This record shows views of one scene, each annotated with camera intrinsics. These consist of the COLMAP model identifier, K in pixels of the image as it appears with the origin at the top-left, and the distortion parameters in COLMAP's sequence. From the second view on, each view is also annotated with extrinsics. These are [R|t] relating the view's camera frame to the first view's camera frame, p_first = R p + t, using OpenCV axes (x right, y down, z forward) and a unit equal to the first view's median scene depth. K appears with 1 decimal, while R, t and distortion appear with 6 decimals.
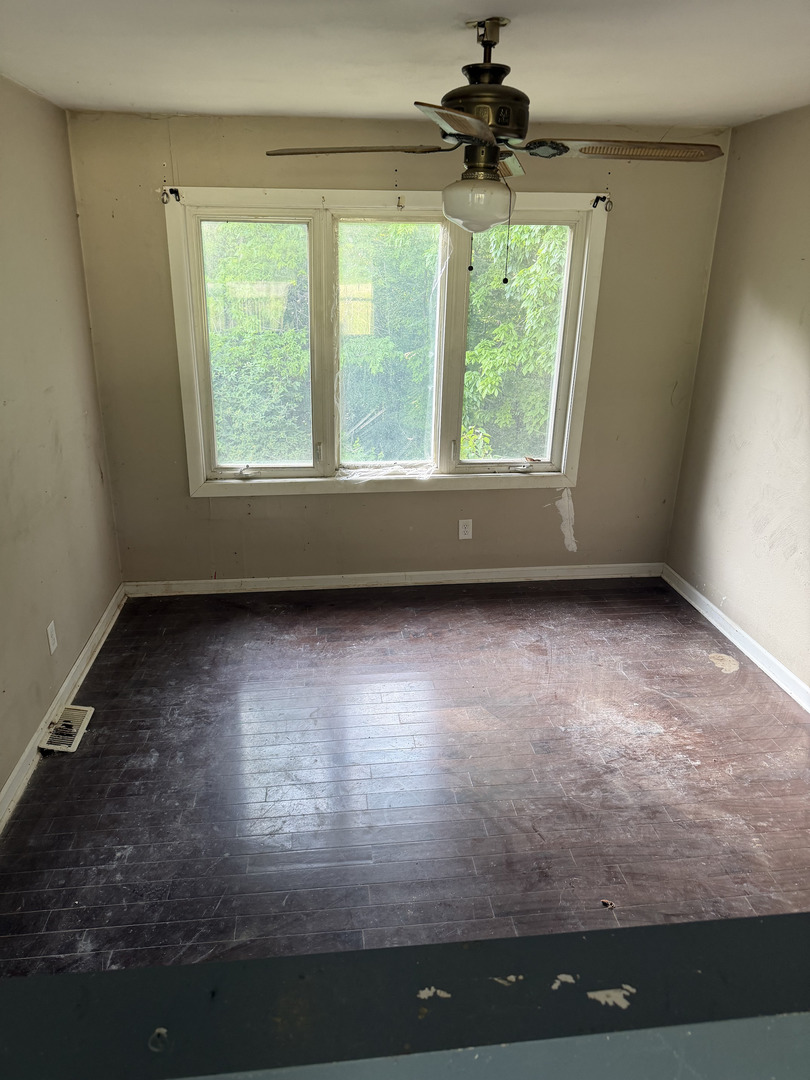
lens RADIAL K [[744.8, 0, 405.0], [0, 744.8, 540.0], [0, 0, 1]] dist [0.161459, -0.225476]
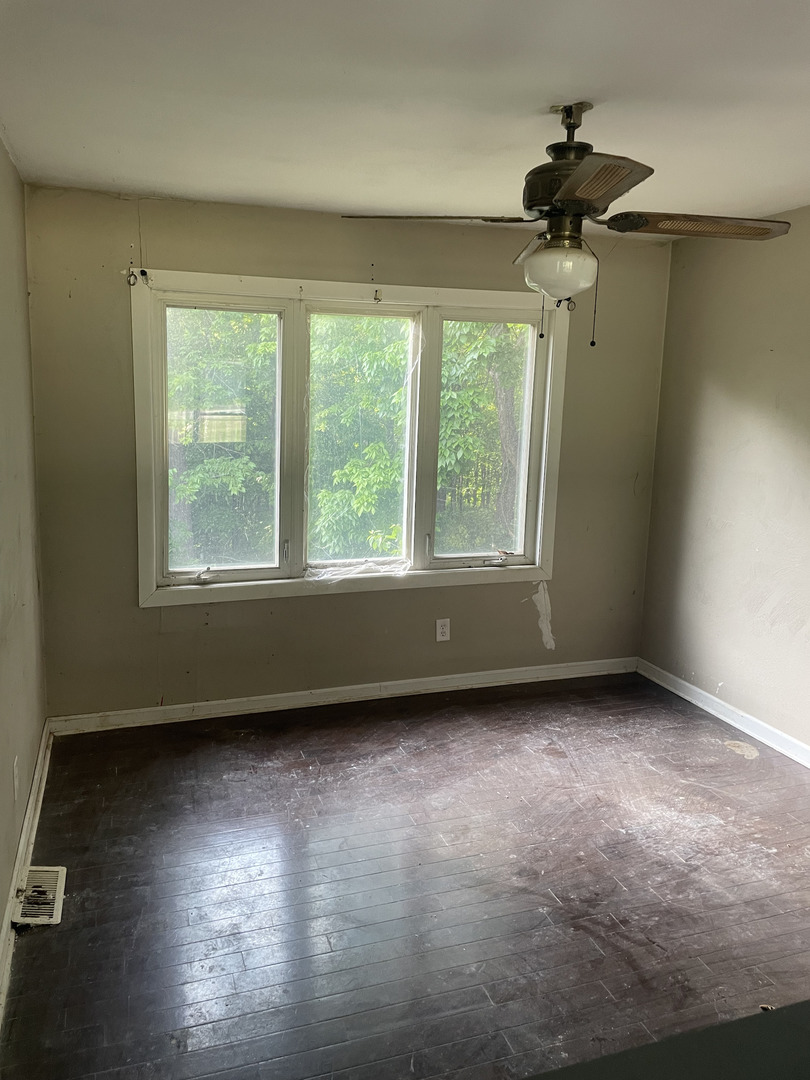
lens RADIAL K [[810.6, 0, 401.2], [0, 810.6, 530.5], [0, 0, 1]] dist [0.108996, -0.102566]
pose [[0.977220, -0.027185, 0.210482, -0.197310], [0.065653, 0.981837, -0.178005, 0.044550], [-0.201820, 0.187769, 0.961255, 0.032329]]
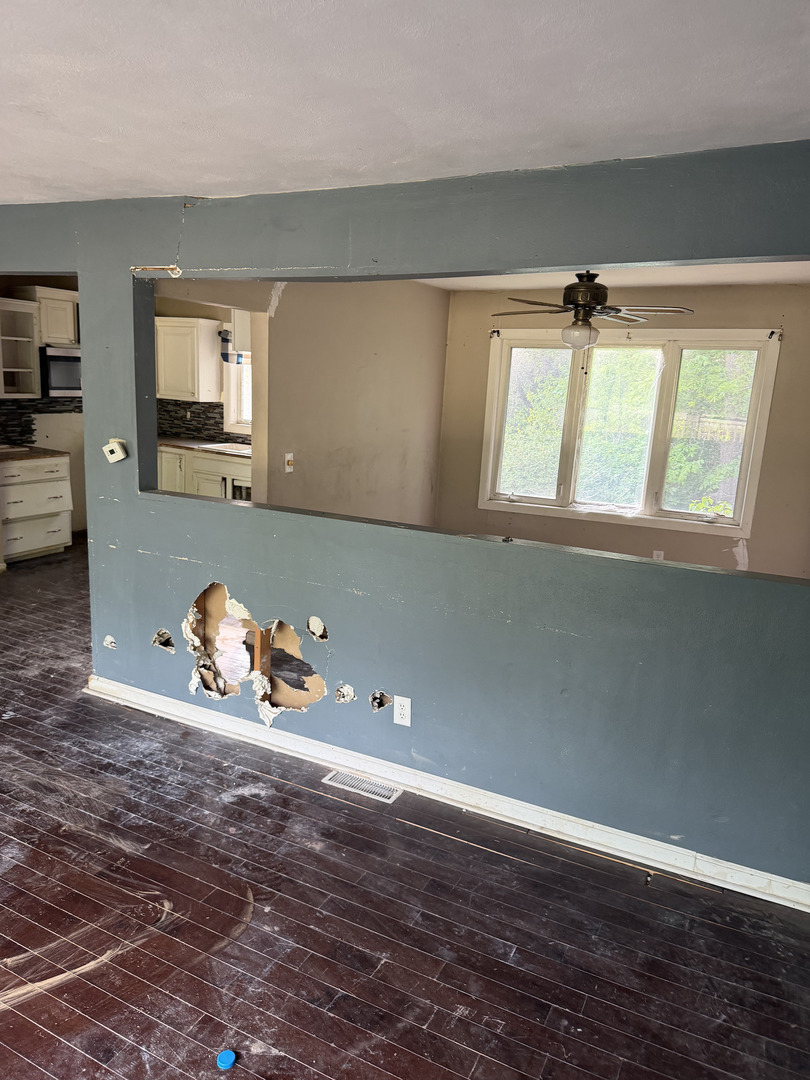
lens RADIAL K [[755.1, 0, 405.0], [0, 755.1, 540.0], [0, 0, 1]] dist [0.048945, -0.059984]
pose [[0.840535, 0.136128, -0.524376, 0.464402], [-0.215955, 0.971882, -0.093858, 0.204362], [0.496855, 0.192132, 0.846298, -0.454487]]
